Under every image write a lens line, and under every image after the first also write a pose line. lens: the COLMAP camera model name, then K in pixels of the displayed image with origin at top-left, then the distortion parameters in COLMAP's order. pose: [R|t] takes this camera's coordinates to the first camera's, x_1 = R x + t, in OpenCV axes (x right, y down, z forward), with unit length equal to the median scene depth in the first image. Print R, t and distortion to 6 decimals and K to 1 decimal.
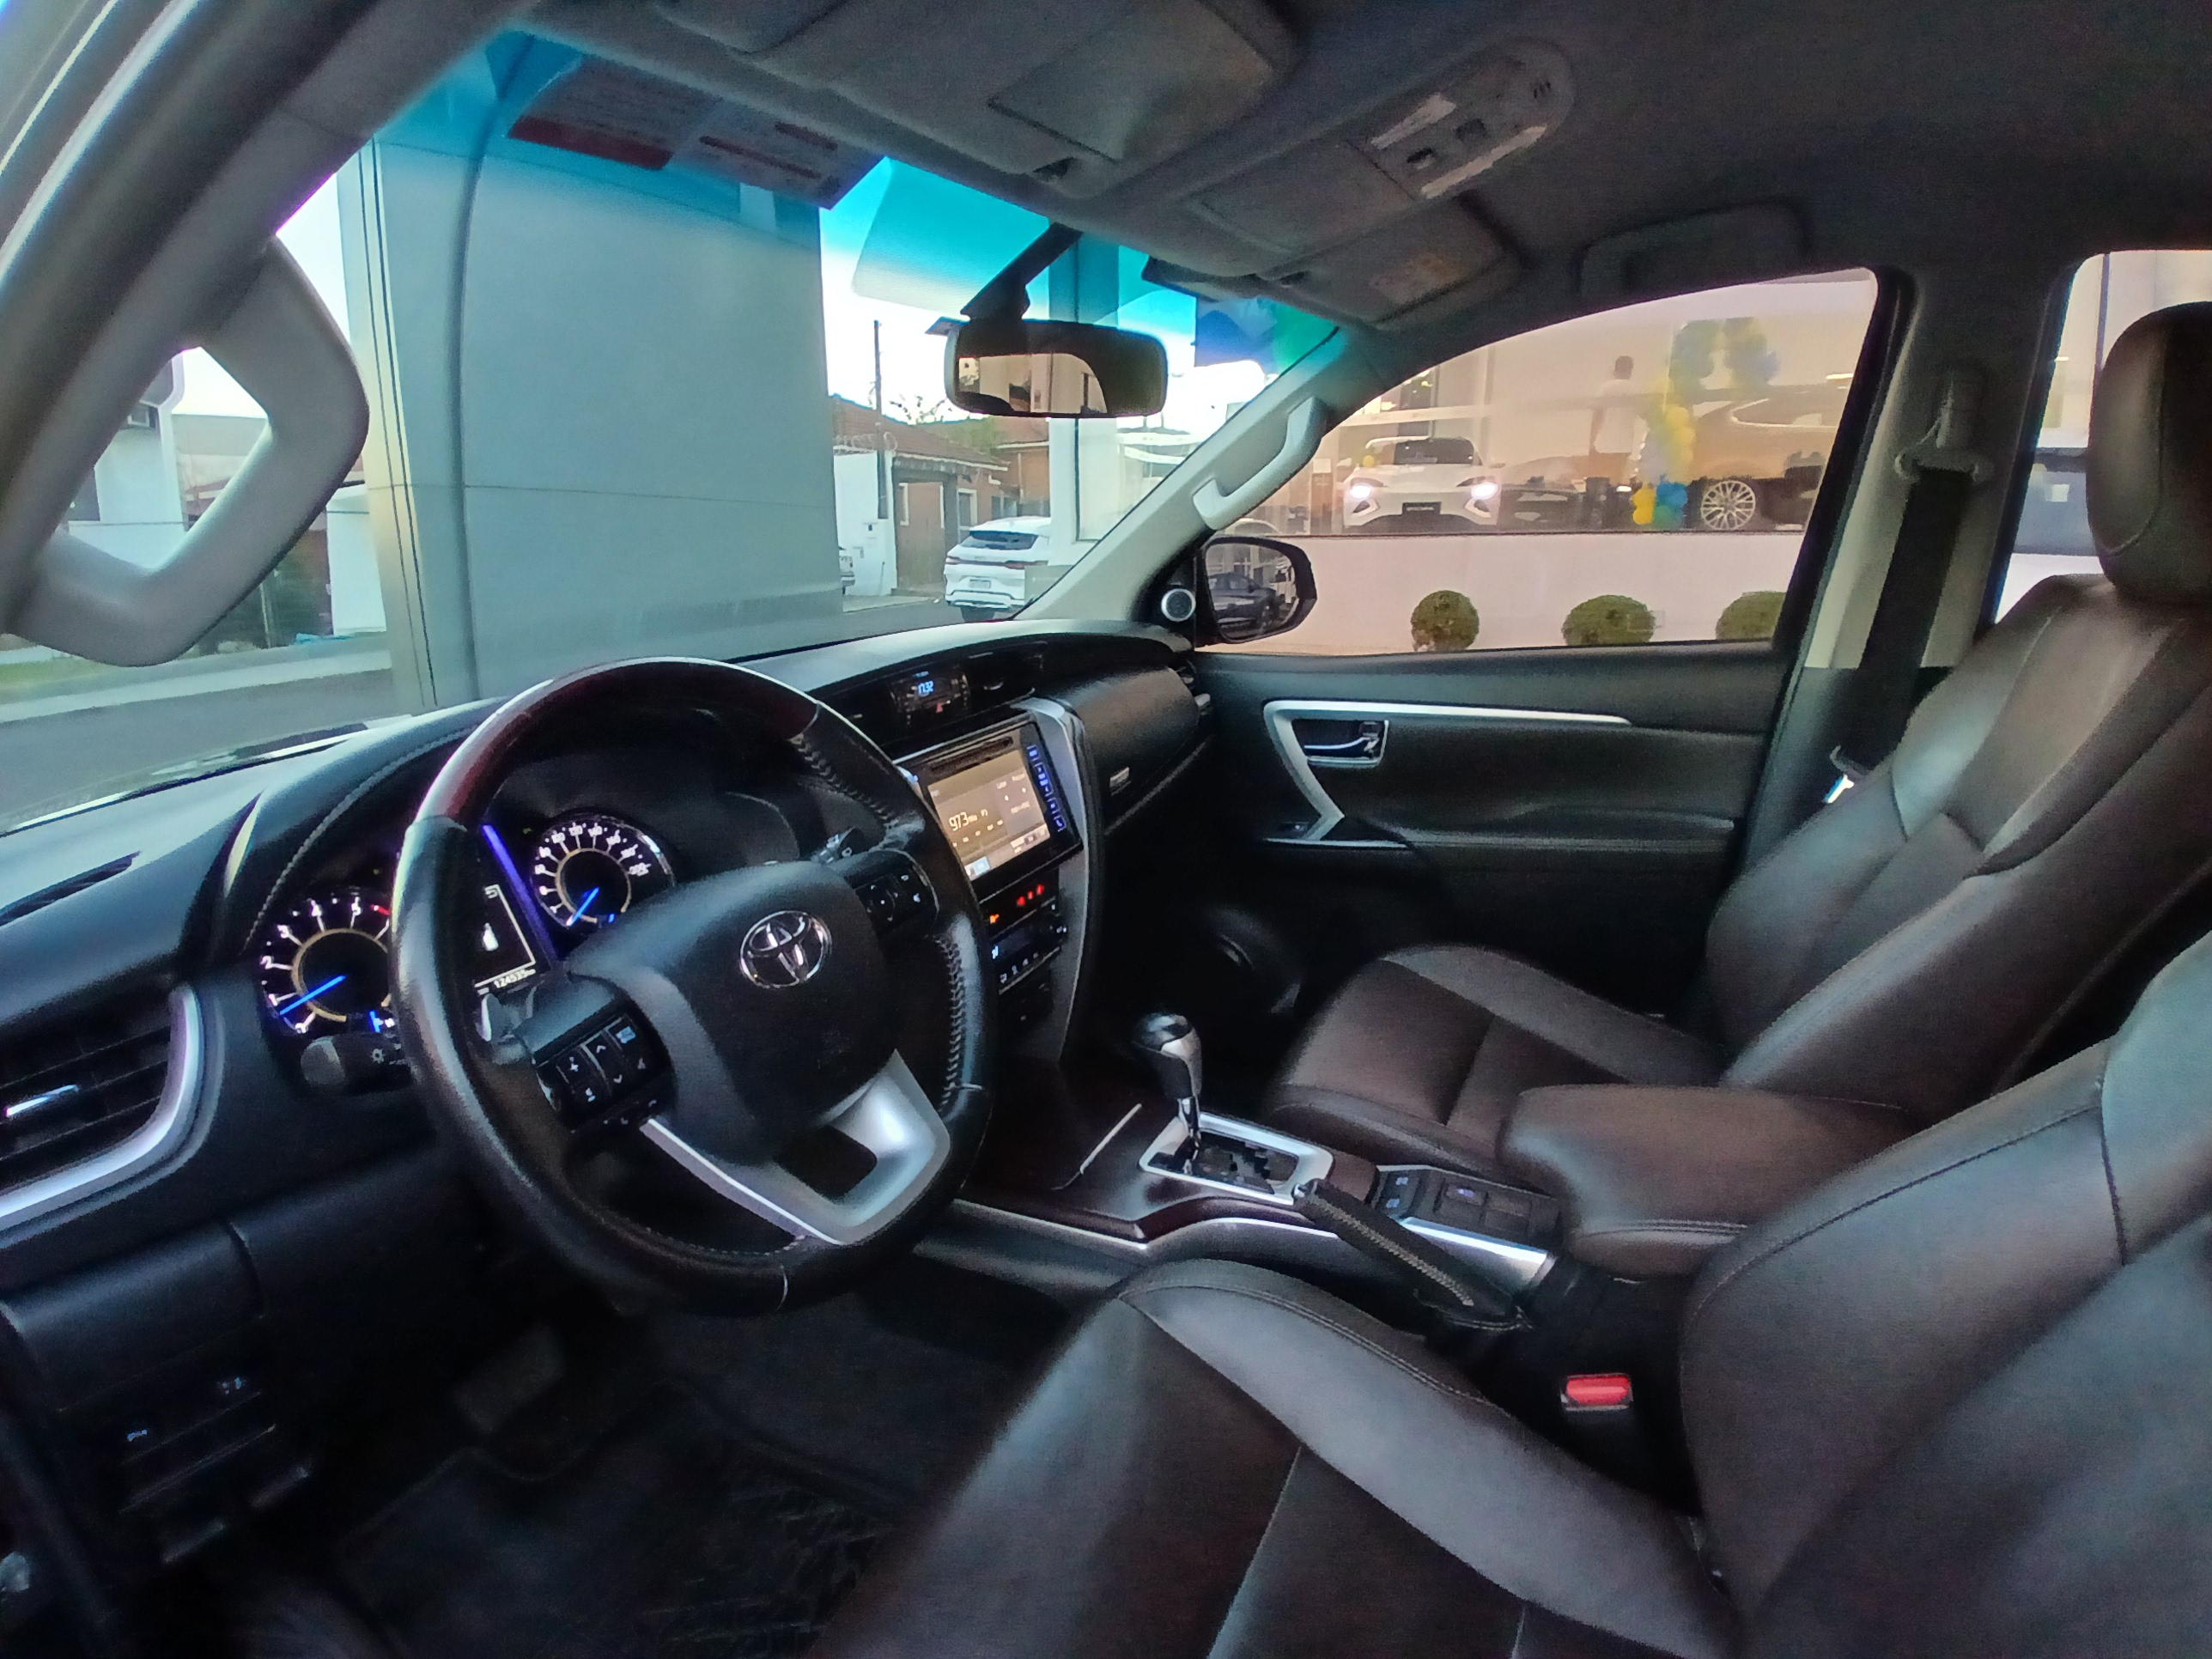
lens RADIAL K [[1120.1, 0, 1100.1], [0, 1120.1, 843.9], [0, 0, 1]] dist [-0.000791, -0.048556]
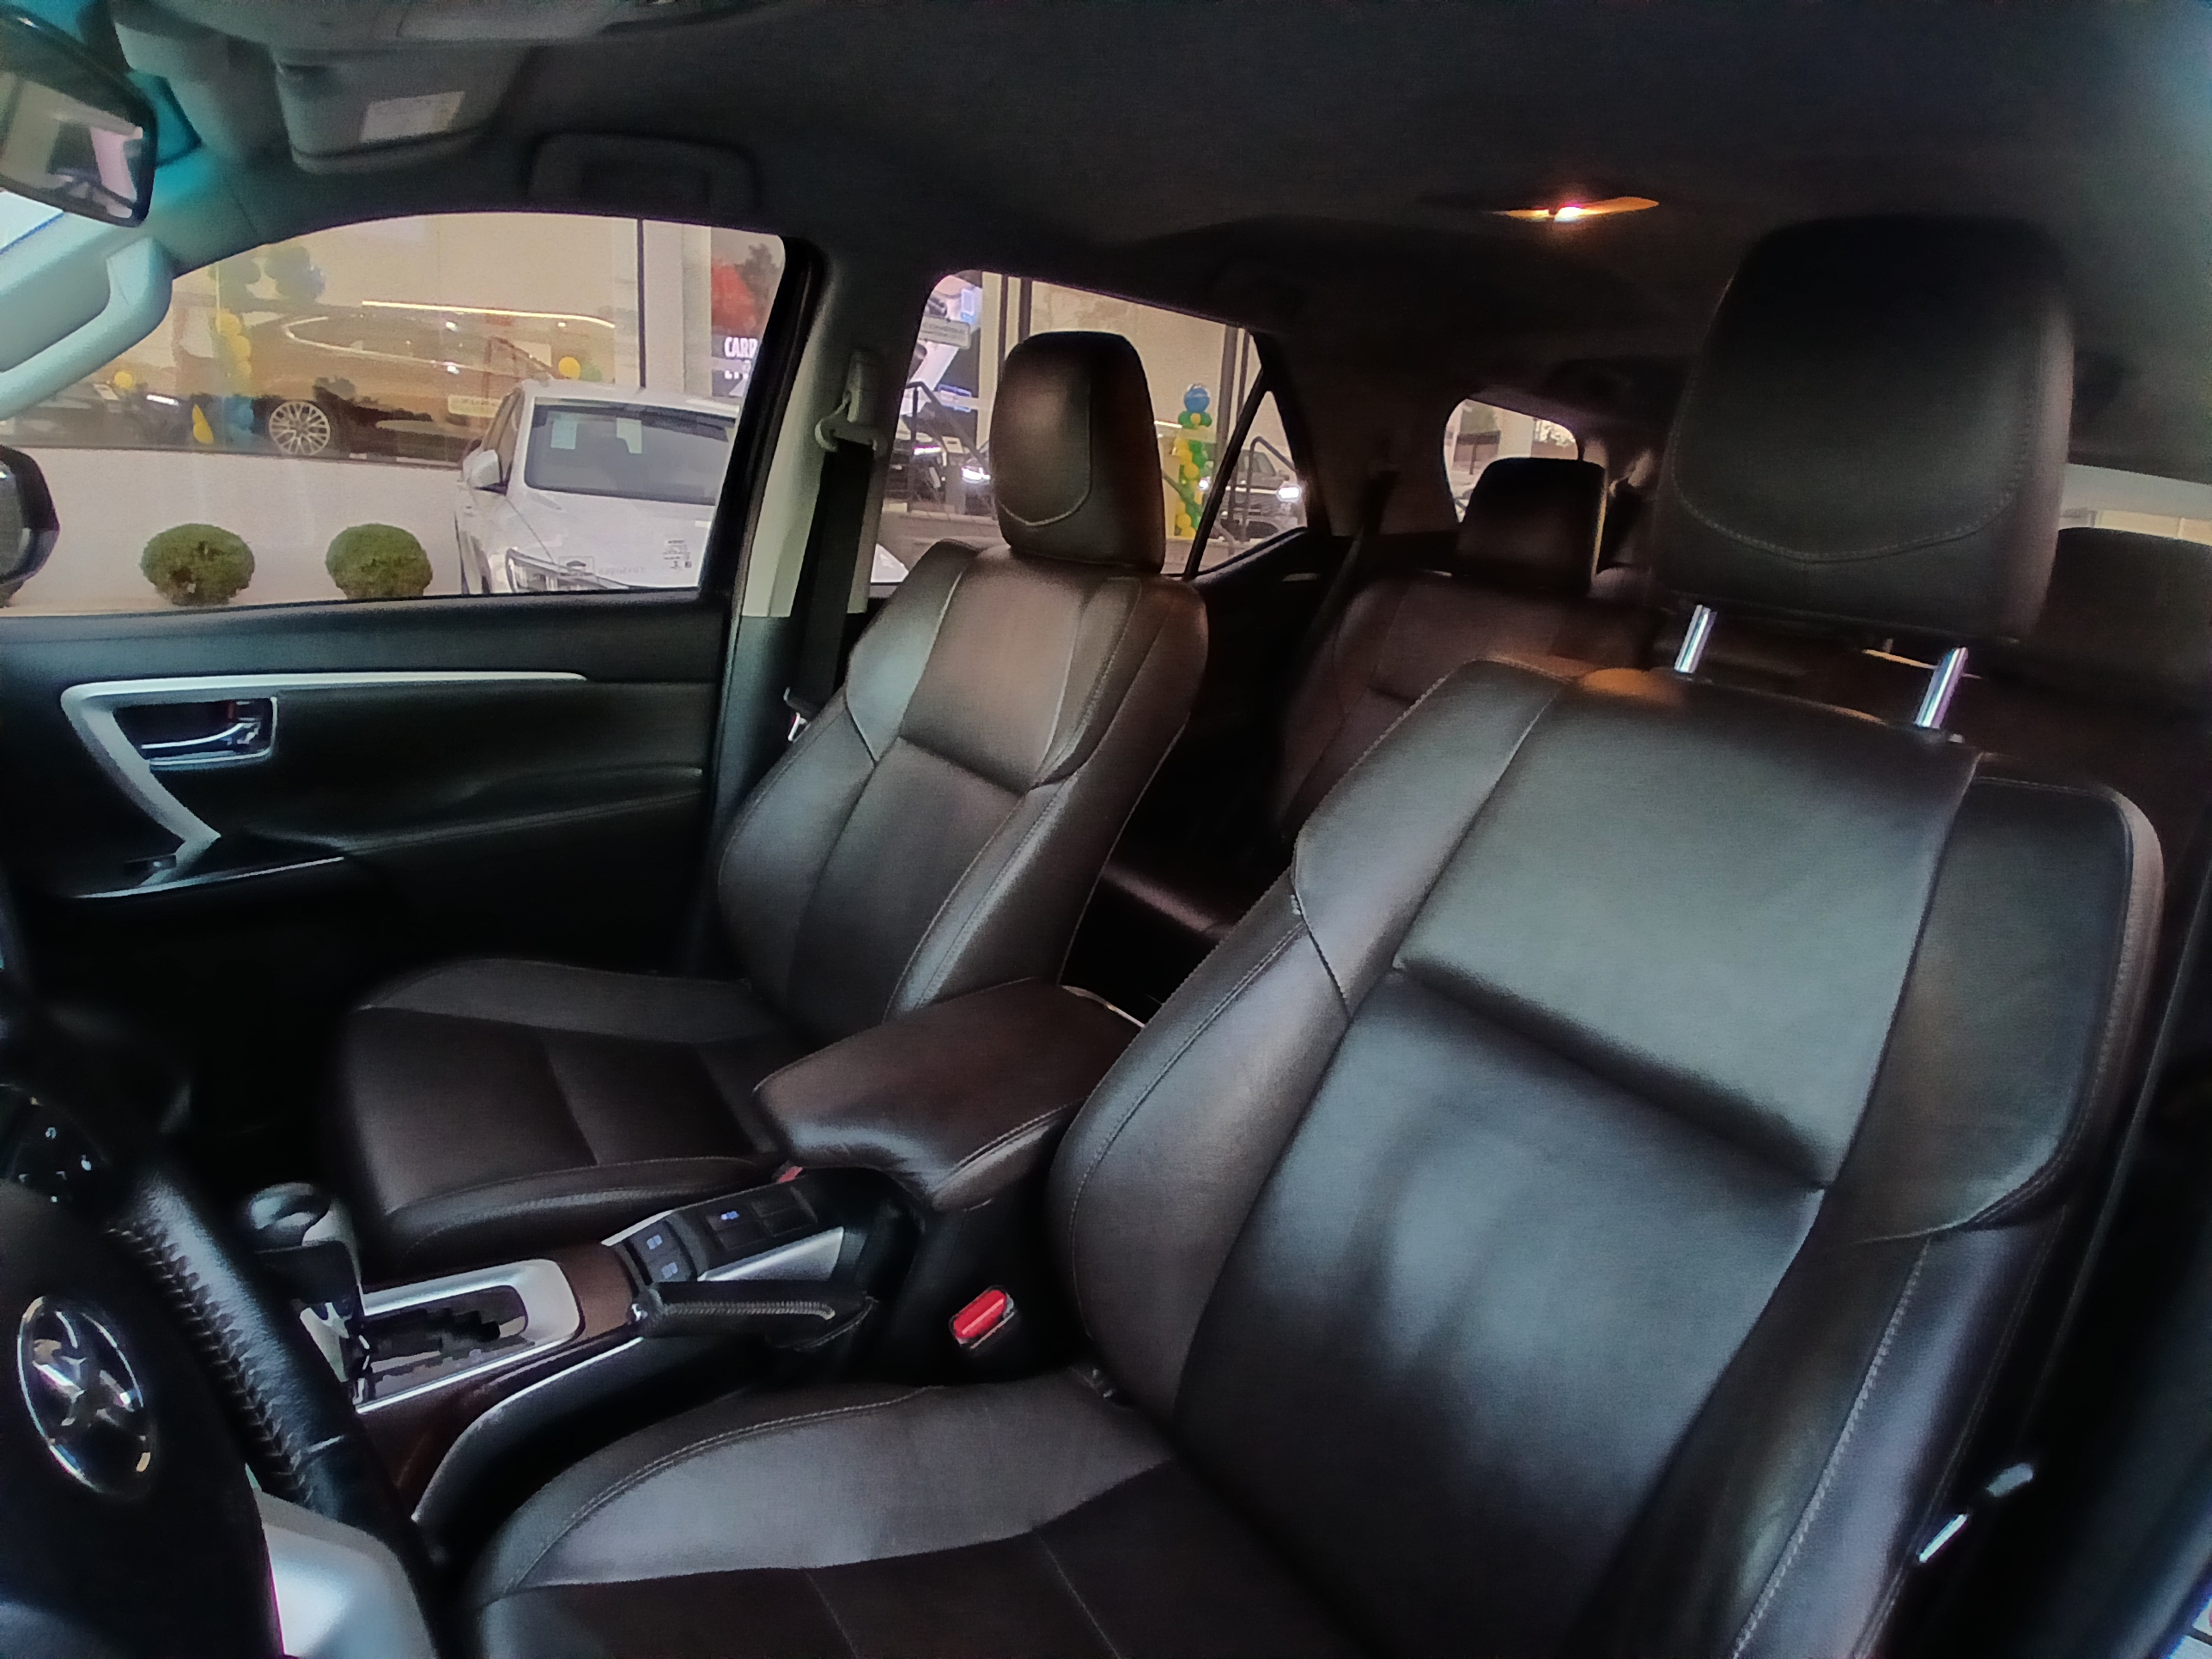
lens RADIAL K [[1120.1, 0, 1100.1], [0, 1120.1, 843.9], [0, 0, 1]] dist [-0.000791, -0.048556]
pose [[0.424643, -0.194081, 0.884314, -0.193442], [0.142454, 0.978909, 0.146437, -0.048745], [-0.894083, 0.063790, 0.443335, 0.210474]]
